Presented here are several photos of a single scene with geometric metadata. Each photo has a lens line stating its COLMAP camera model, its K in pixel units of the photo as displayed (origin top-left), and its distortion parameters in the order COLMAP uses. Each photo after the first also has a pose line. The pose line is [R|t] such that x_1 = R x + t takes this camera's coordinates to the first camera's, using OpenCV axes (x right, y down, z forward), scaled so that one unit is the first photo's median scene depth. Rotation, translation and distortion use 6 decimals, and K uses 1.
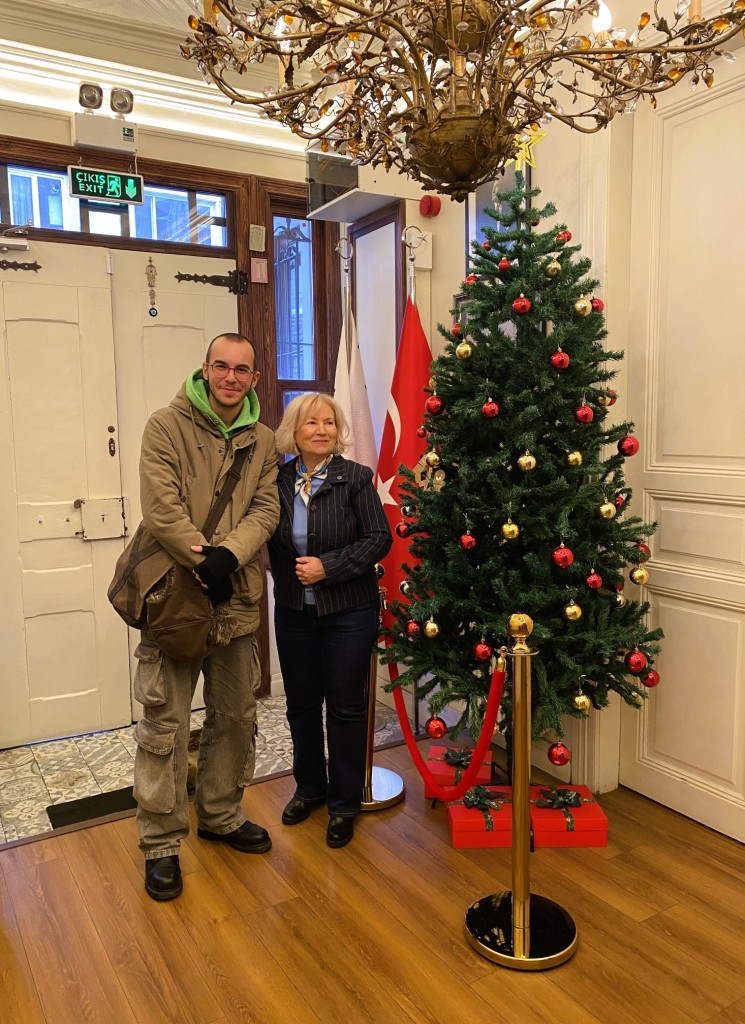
lens RADIAL K [[793.6, 0, 332.9], [0, 793.6, 509.9], [0, 0, 1]] dist [-0.008248, -0.006083]
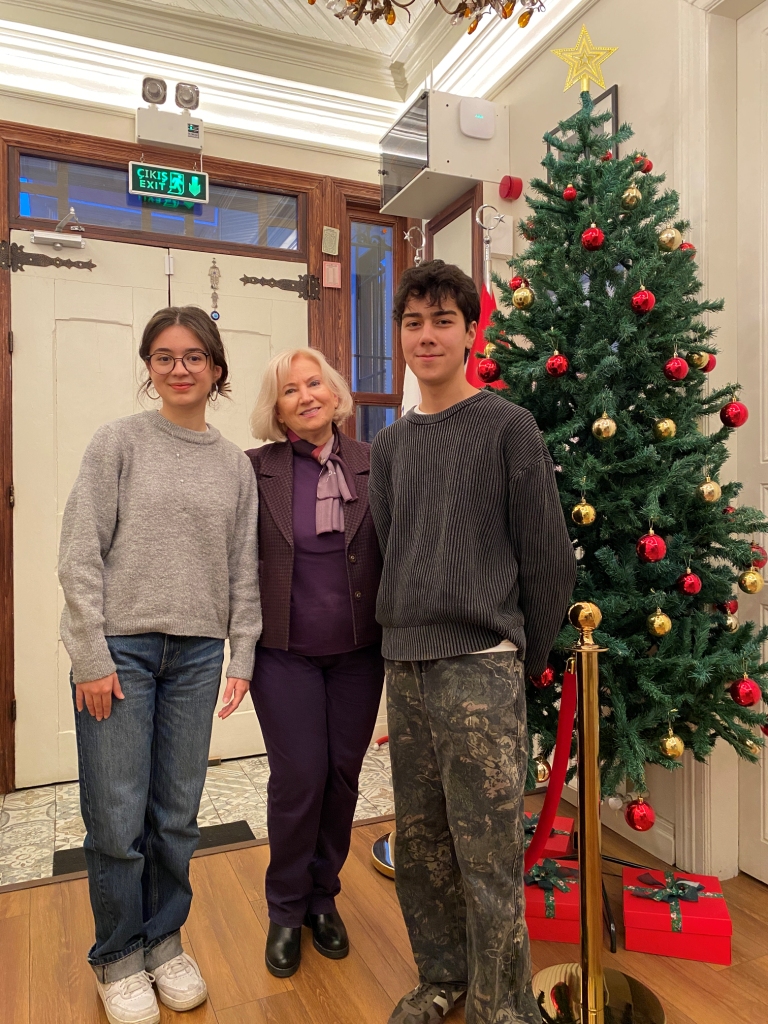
lens RADIAL K [[777.4, 0, 385.0], [0, 777.4, 510.3], [0, 0, 1]] dist [-0.022238, 0.014896]
pose [[0.993598, 0.014670, -0.112016, 0.085059], [-0.025868, 0.994733, -0.099183, 0.069625], [0.109971, 0.101446, 0.988744, 0.156901]]
